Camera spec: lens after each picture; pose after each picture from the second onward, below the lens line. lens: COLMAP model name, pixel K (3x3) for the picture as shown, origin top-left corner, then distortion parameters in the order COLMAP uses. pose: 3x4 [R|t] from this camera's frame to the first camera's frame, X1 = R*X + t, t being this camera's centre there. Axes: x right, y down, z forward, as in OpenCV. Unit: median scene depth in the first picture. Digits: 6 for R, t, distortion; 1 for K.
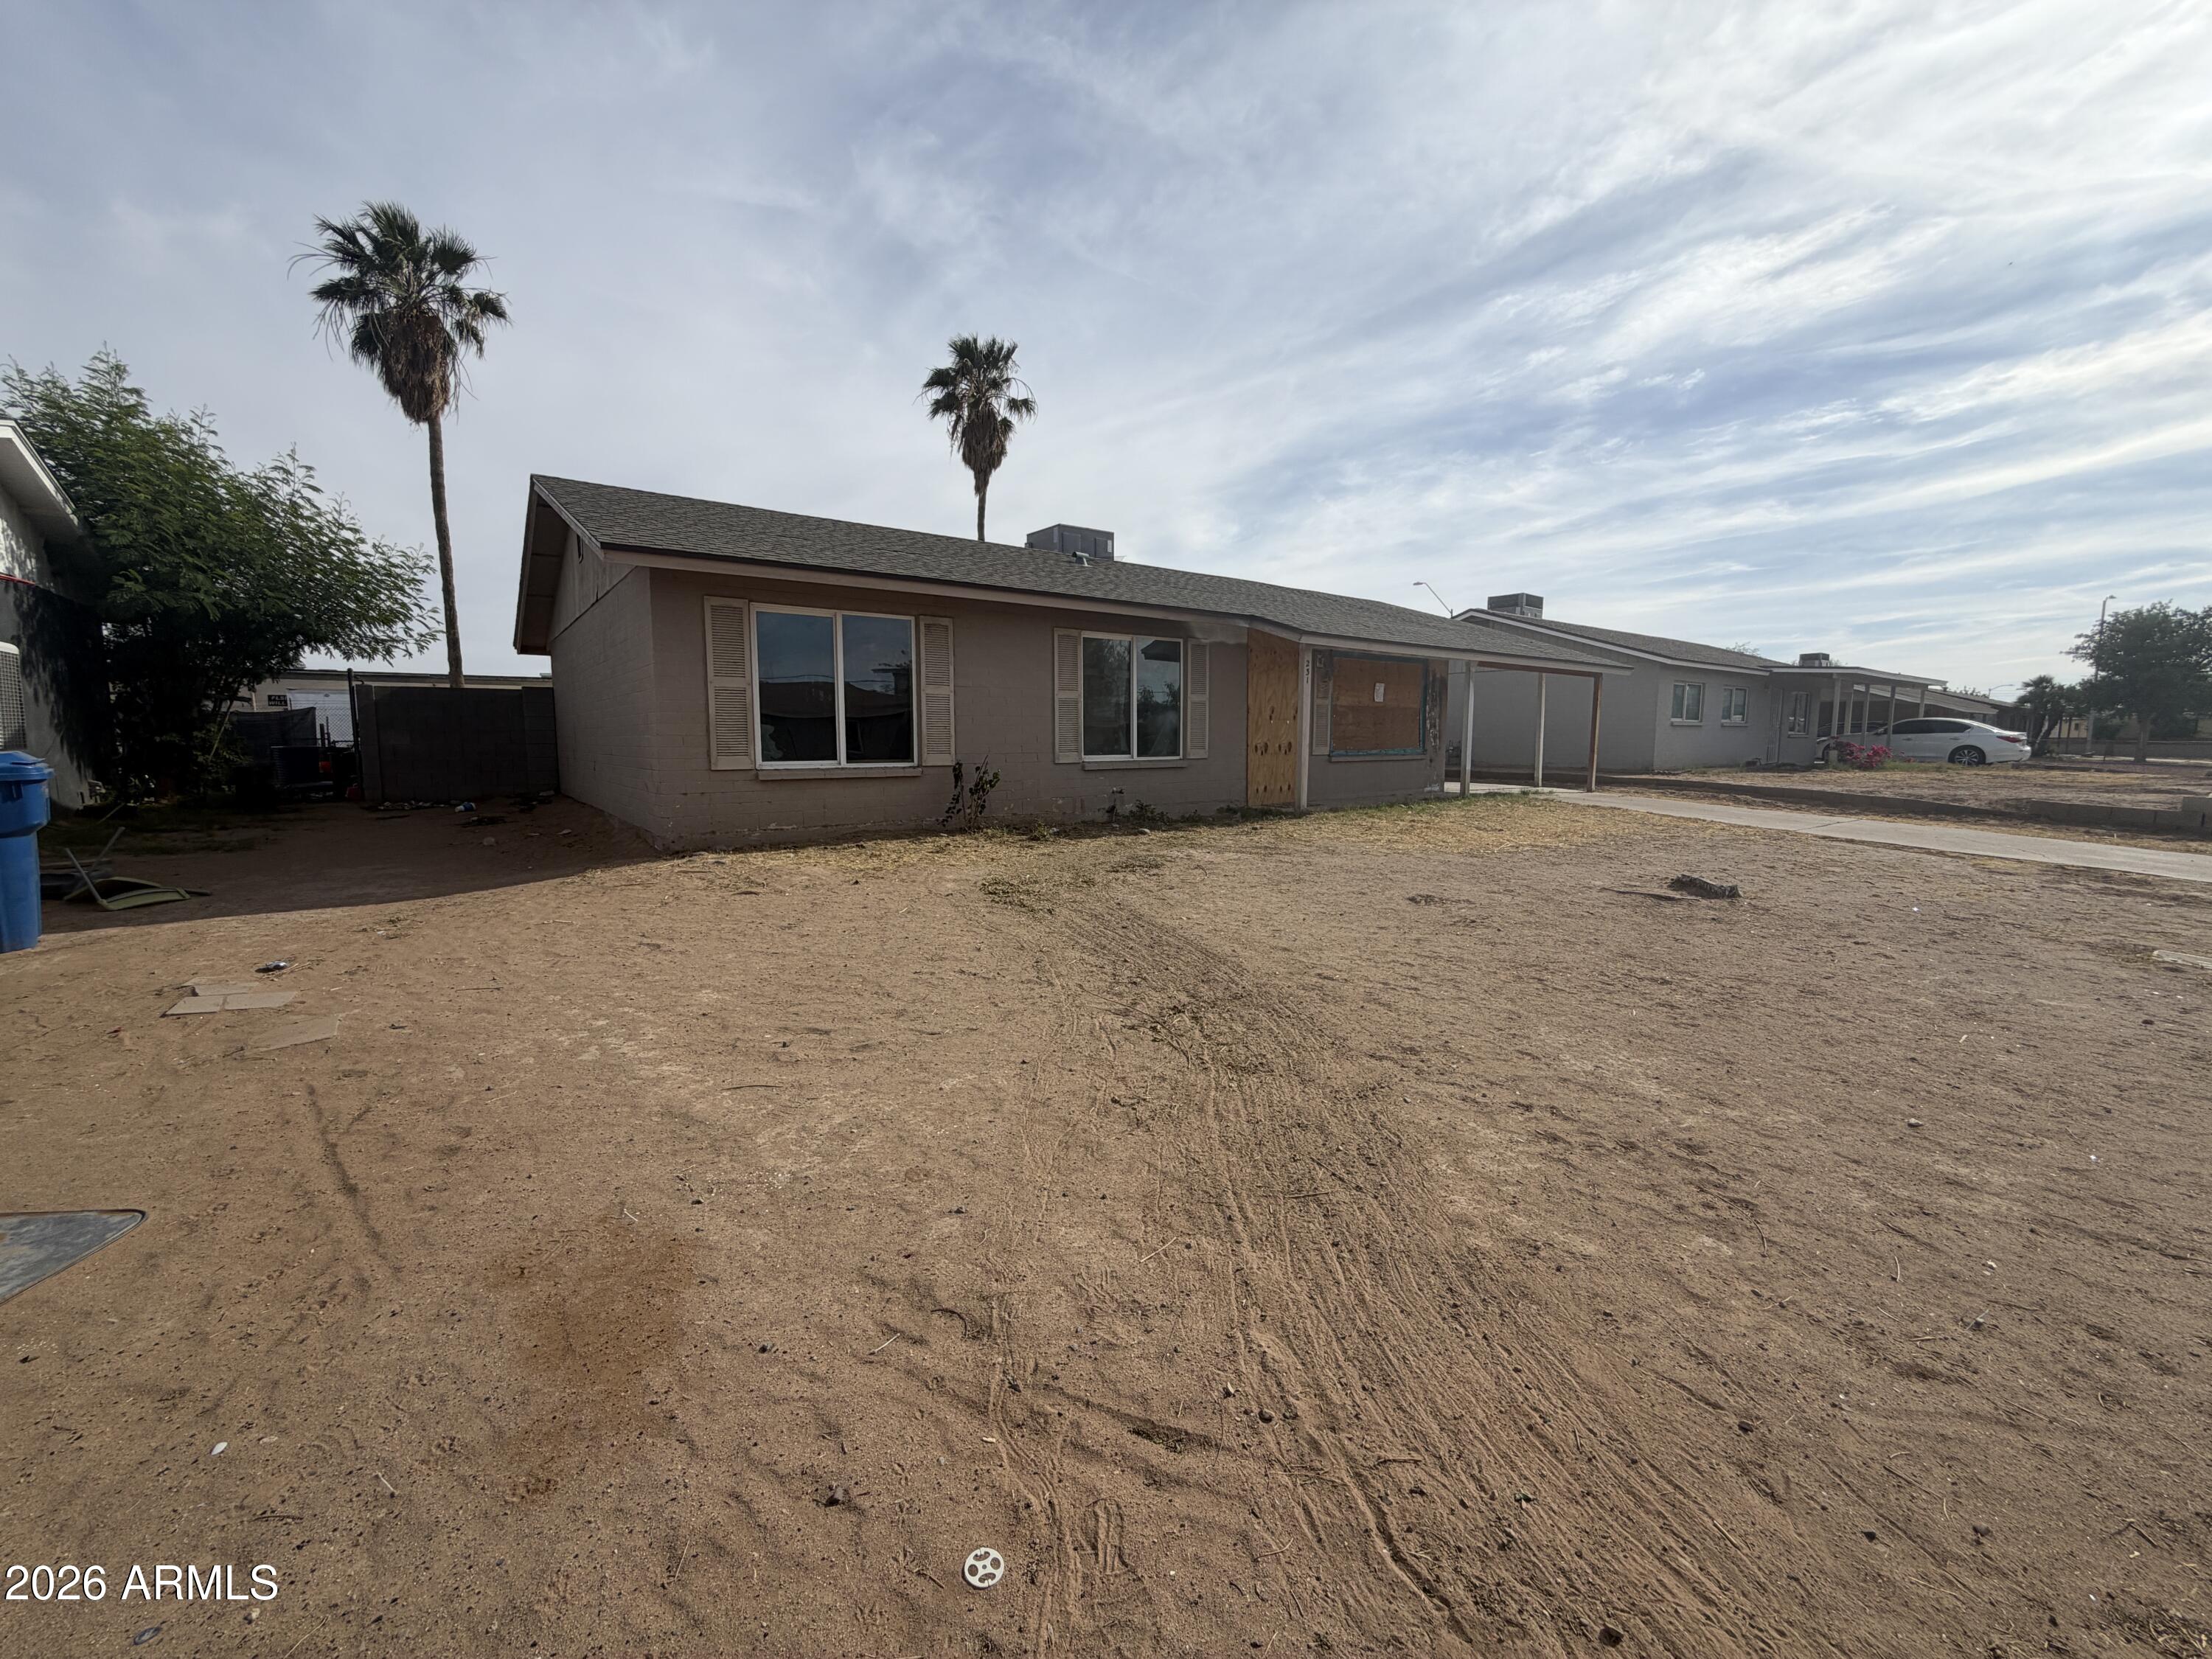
lens RADIAL K [[885.1, 0, 1106.0], [0, 885.1, 829.5], [0, 0, 1]] dist [-0.001266, -0.000131]
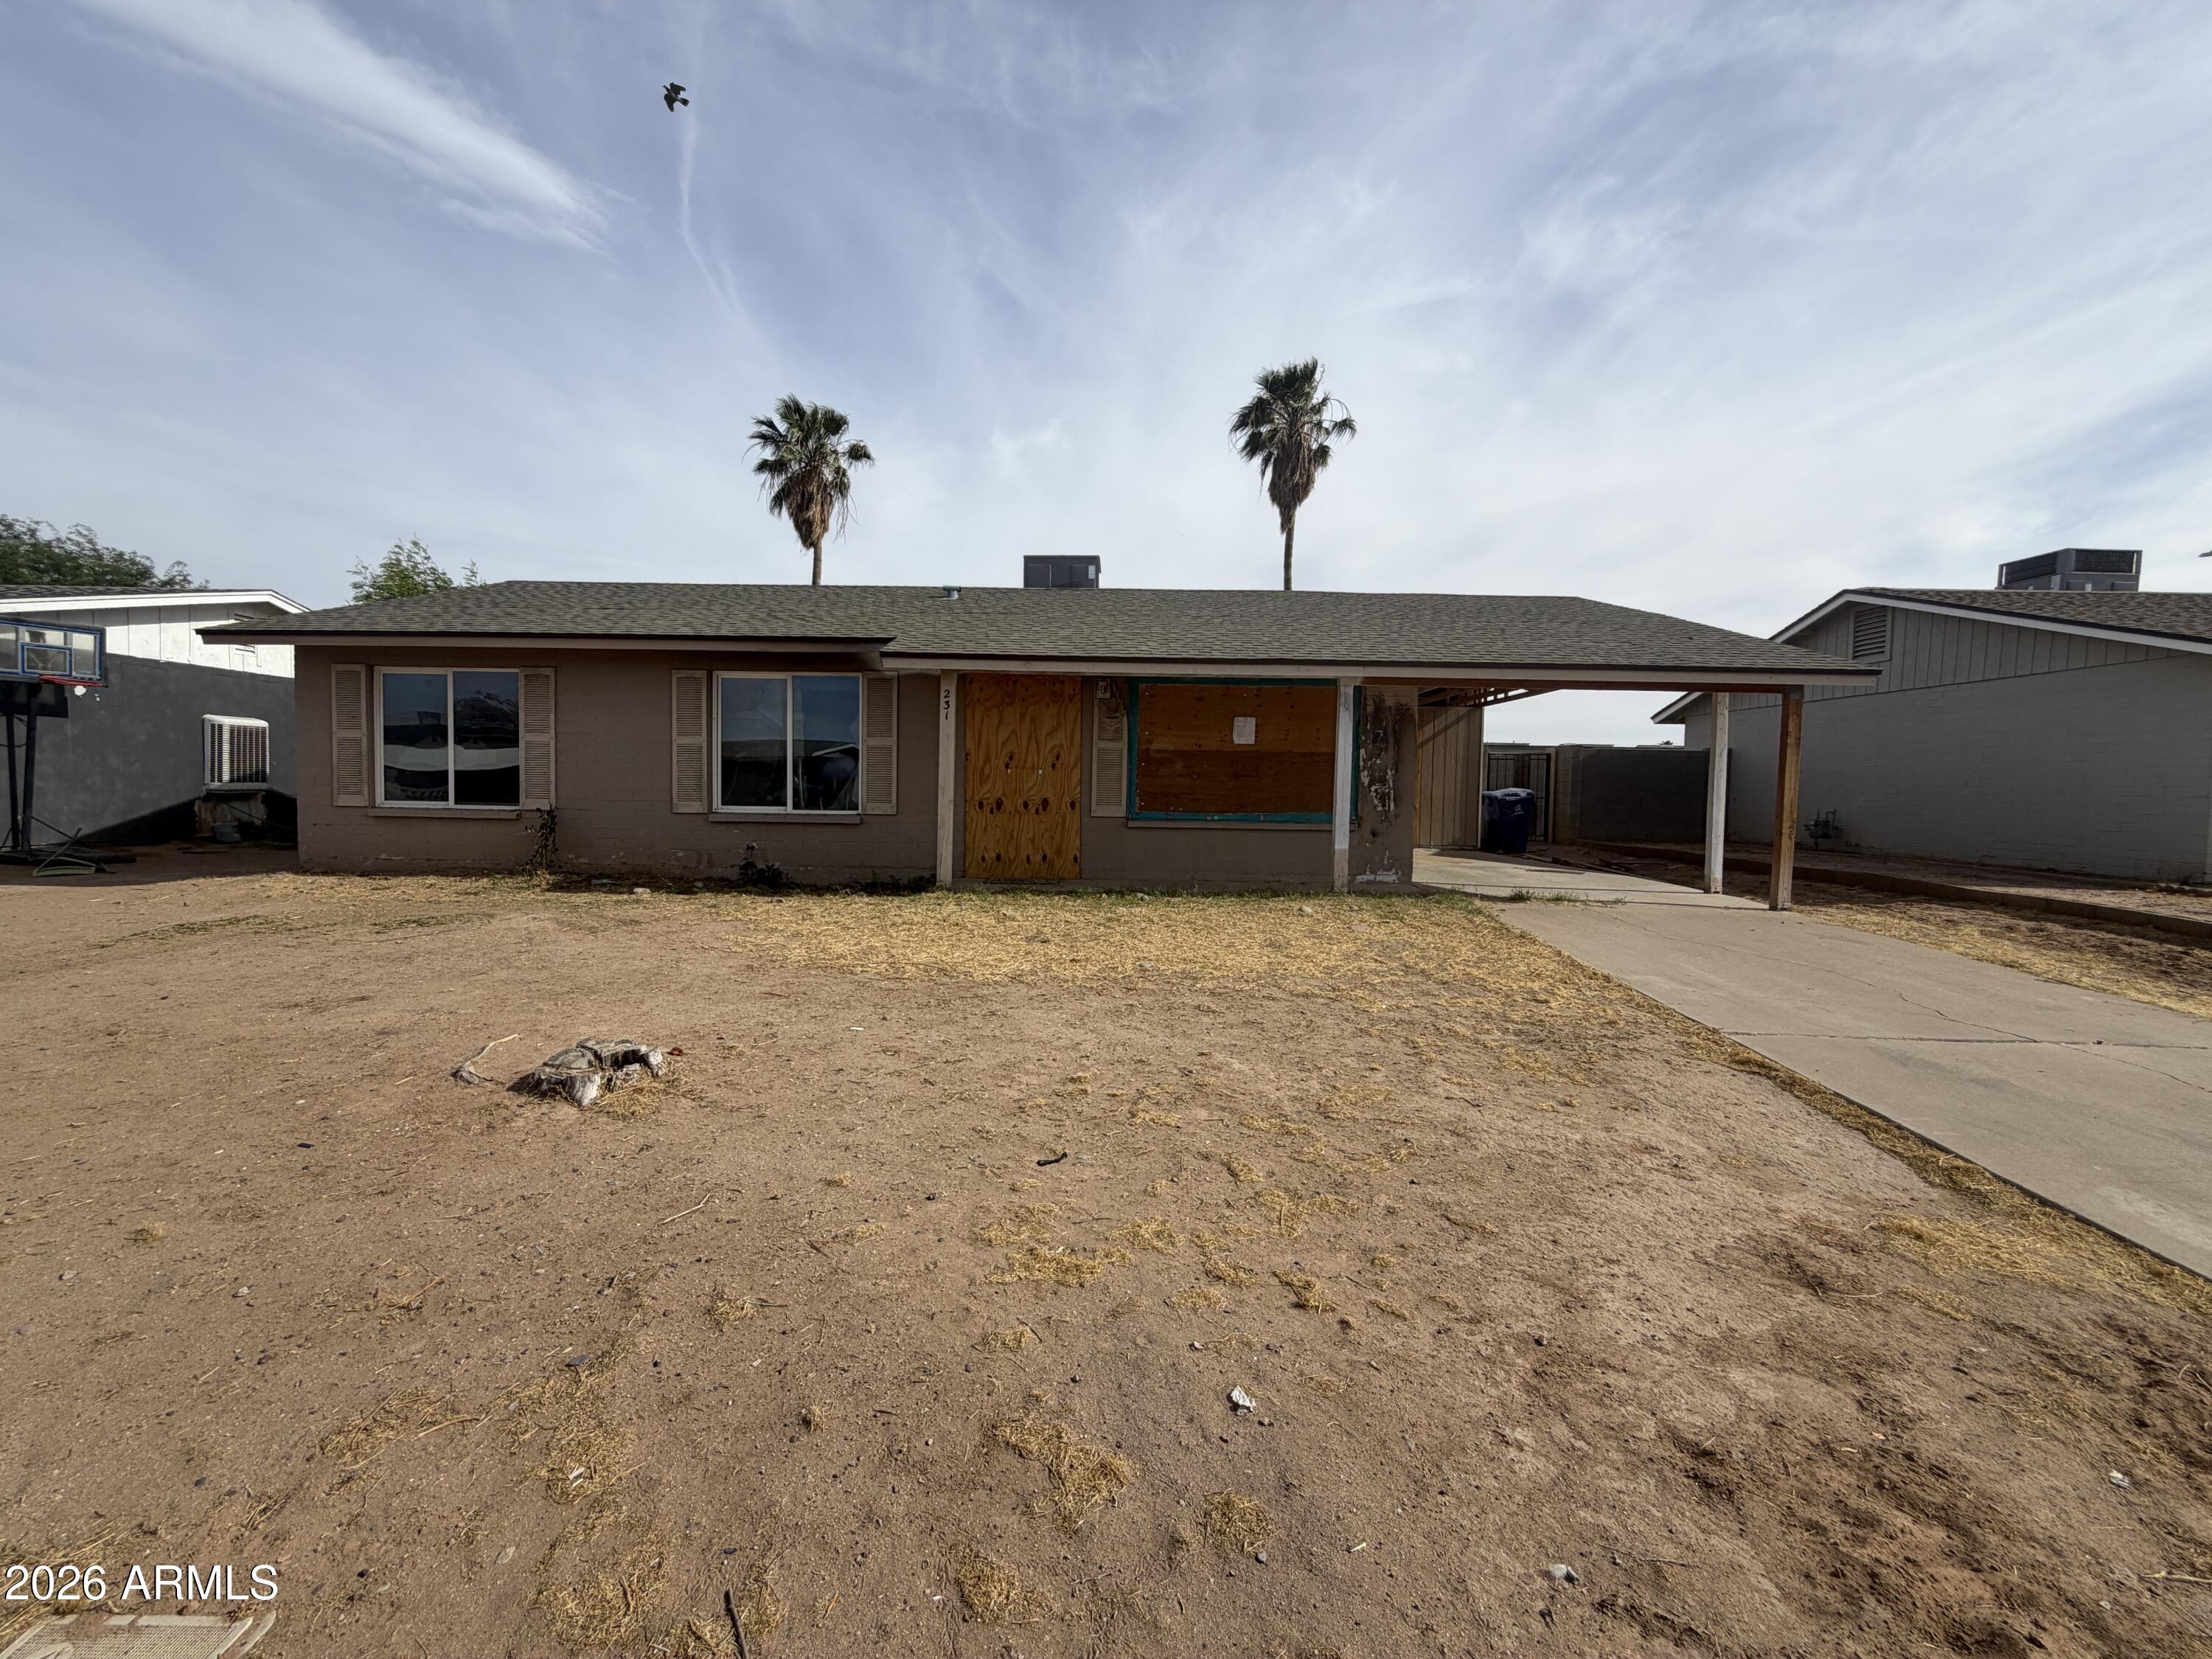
lens RADIAL K [[877.3, 0, 1095.8], [0, 877.3, 824.6], [0, 0, 1]] dist [-0.004448, -0.000402]
pose [[0.785243, 0.041824, -0.617773, 0.671545], [-0.082516, 0.995885, -0.037462, -0.049582], [0.613665, 0.080393, 0.785463, 0.421404]]
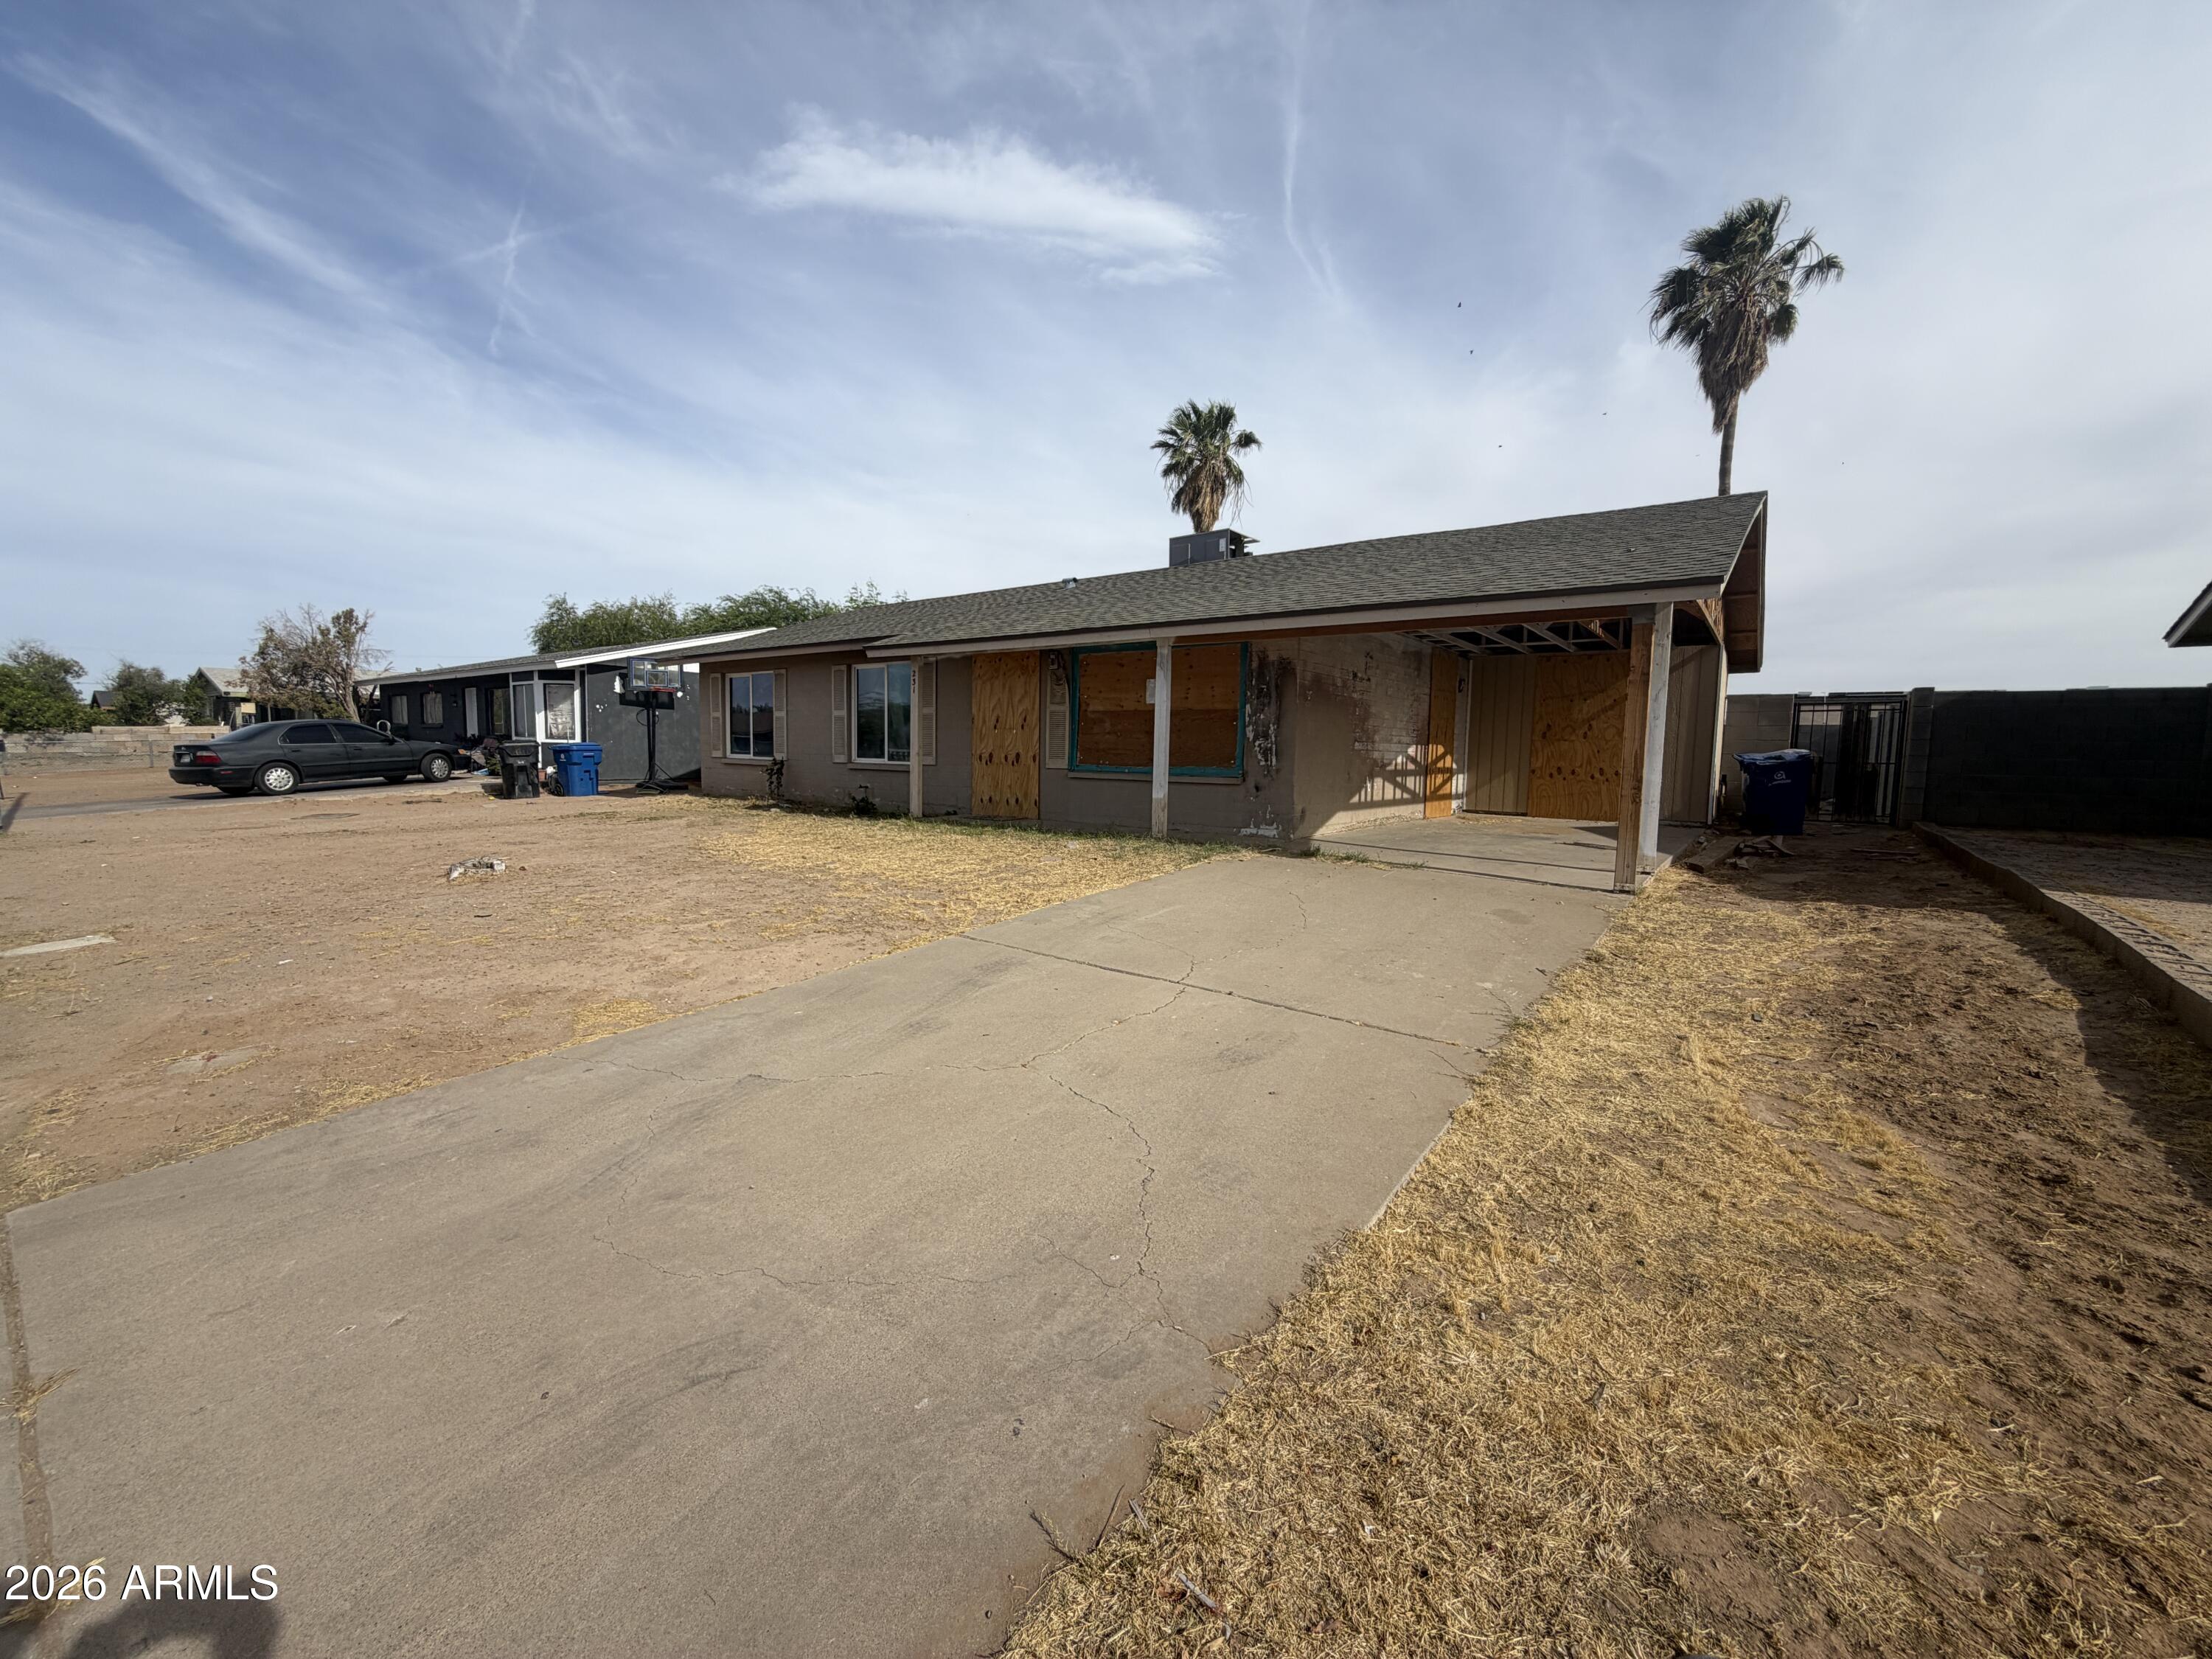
lens RADIAL K [[877.3, 0, 1095.8], [0, 877.3, 824.6], [0, 0, 1]] dist [-0.004448, -0.000402]
pose [[0.259061, 0.091271, -0.961539, 1.073608], [-0.117888, 0.991070, 0.062312, -0.086821], [0.958639, 0.097212, 0.267508, 0.800492]]
